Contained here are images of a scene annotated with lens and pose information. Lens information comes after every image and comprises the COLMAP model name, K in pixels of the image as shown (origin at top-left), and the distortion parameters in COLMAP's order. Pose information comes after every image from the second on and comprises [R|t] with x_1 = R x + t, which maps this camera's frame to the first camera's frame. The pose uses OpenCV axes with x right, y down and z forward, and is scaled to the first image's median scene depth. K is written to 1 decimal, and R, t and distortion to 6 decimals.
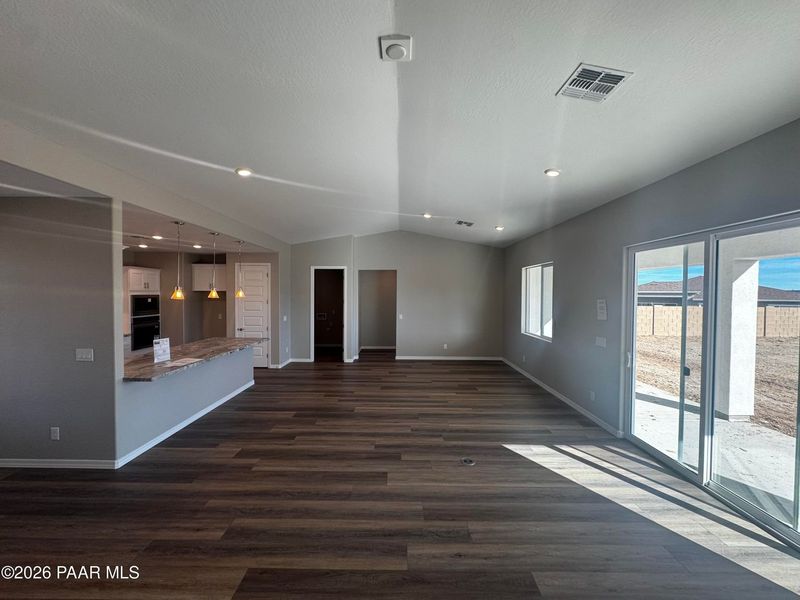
lens RADIAL K [[320.1, 0, 398.3], [0, 320.1, 300.0], [0, 0, 1]] dist [0.000853, -0.000360]
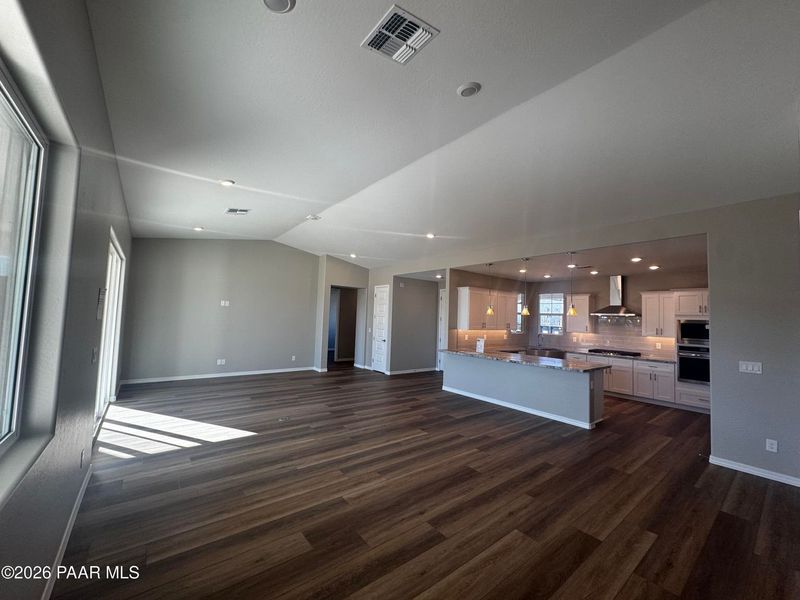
lens RADIAL K [[320.1, 0, 398.3], [0, 320.1, 300.0], [0, 0, 1]] dist [0.000853, -0.000360]
pose [[-0.779468, -0.070022, -0.622516, 0.560693], [-0.054313, 0.997545, -0.044200, 0.018807], [0.624083, -0.000642, -0.781358, 1.837544]]
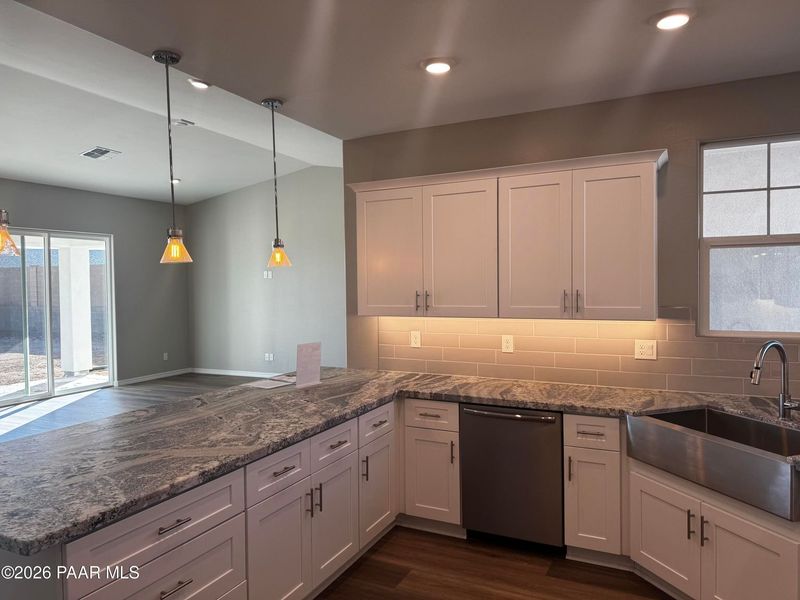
lens RADIAL K [[562.2, 0, 398.1], [0, 562.2, 301.5], [0, 0, 1]] dist [0.066435, -0.082570]
pose [[-0.901900, -0.009644, 0.431837, -1.152931], [0.015570, 0.998375, 0.054816, 0.004048], [-0.431664, 0.056162, -0.900284, 1.604223]]
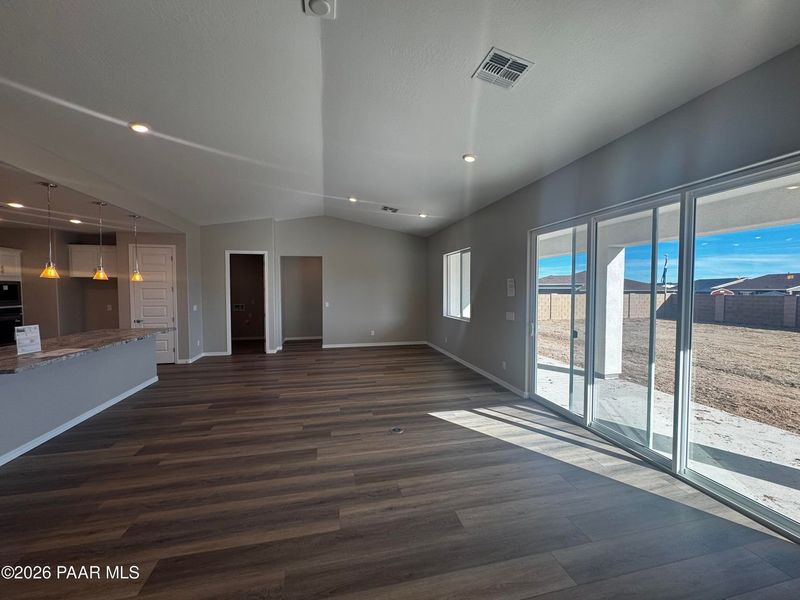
lens RADIAL K [[320.1, 0, 398.3], [0, 320.1, 300.0], [0, 0, 1]] dist [0.000853, -0.000360]
pose [[0.973799, -0.015922, 0.226851, -0.004692], [0.012580, 0.999790, 0.016172, 0.050114], [-0.227061, -0.012894, 0.973795, -0.005237]]
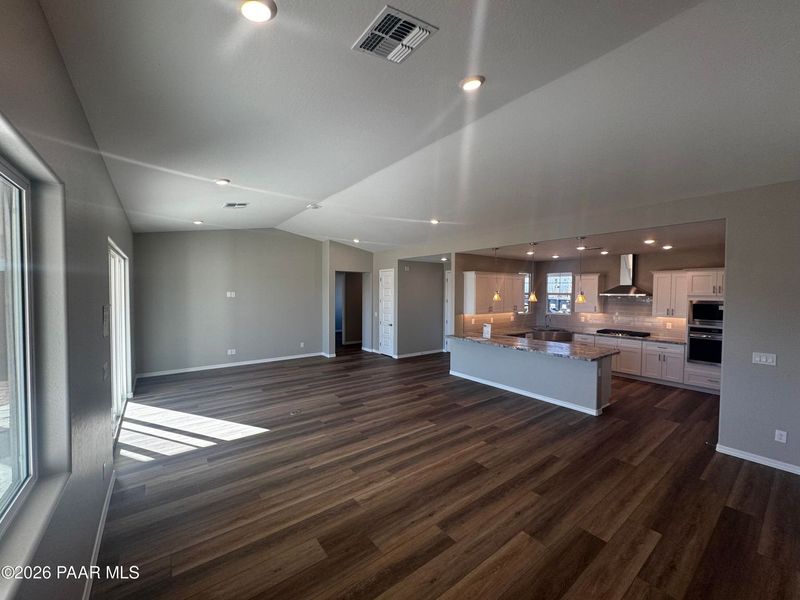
lens RADIAL K [[320.1, 0, 398.3], [0, 320.1, 300.0], [0, 0, 1]] dist [0.000853, -0.000360]
pose [[-0.792661, 0.005854, -0.609635, 0.551841], [-0.024285, 0.998857, 0.041167, -0.050705], [0.609179, 0.047437, -0.791613, 1.829627]]
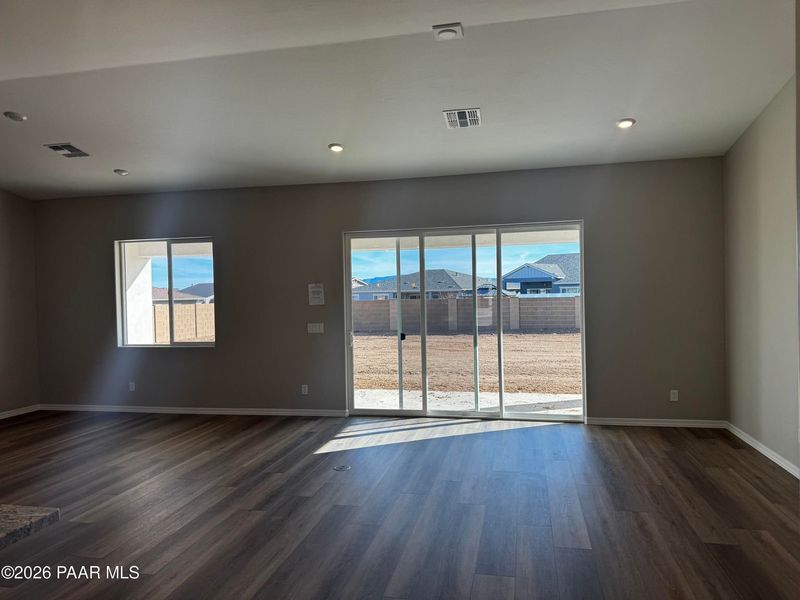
lens RADIAL K [[562.2, 0, 398.1], [0, 562.2, 301.5], [0, 0, 1]] dist [0.066435, -0.082570]
pose [[0.205446, -0.029174, 0.978234, -0.934502], [0.041677, 0.998910, 0.021038, 0.025549], [-0.977781, 0.036448, 0.206438, 0.402643]]
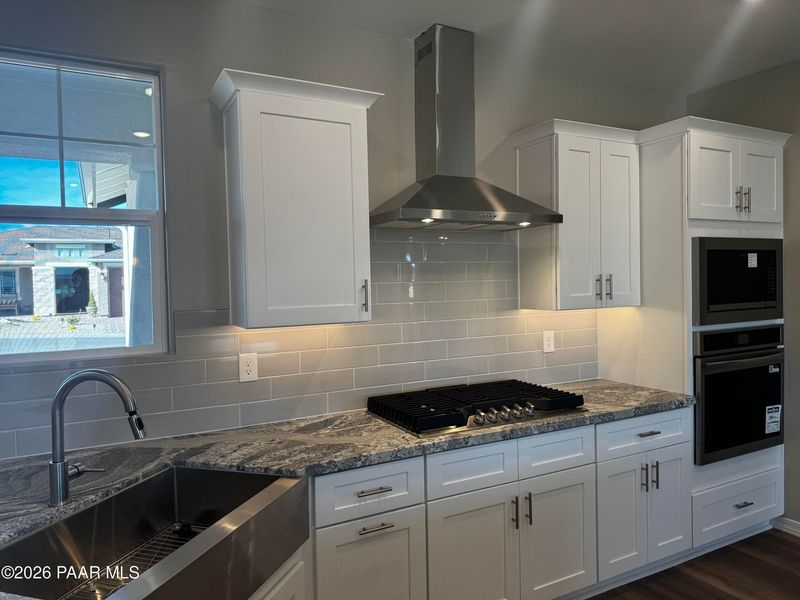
lens RADIAL K [[559.2, 0, 400.2], [0, 559.2, 294.1], [0, 0, 1]] dist [0.105181, -0.144965]
pose [[0.476891, 0.009994, -0.878906, -0.843558], [0.002706, 0.999914, 0.012838, 0.032623], [0.878958, -0.008501, 0.476823, 0.899790]]
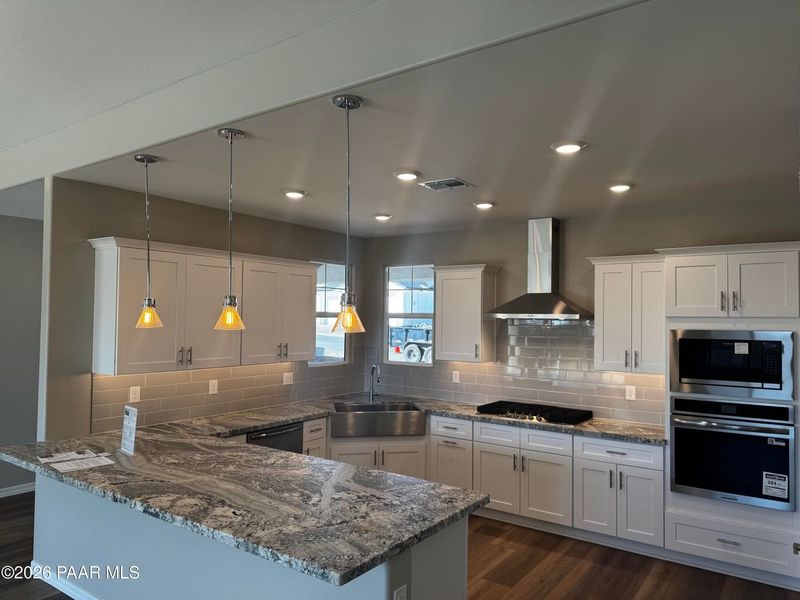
lens RADIAL K [[562.2, 0, 398.1], [0, 562.2, 301.5], [0, 0, 1]] dist [0.066435, -0.082570]
pose [[-0.574823, -0.037918, -0.817399, -0.228979], [-0.033505, 0.999179, -0.022789, -0.032838], [0.817592, 0.014288, -0.575621, 1.677410]]
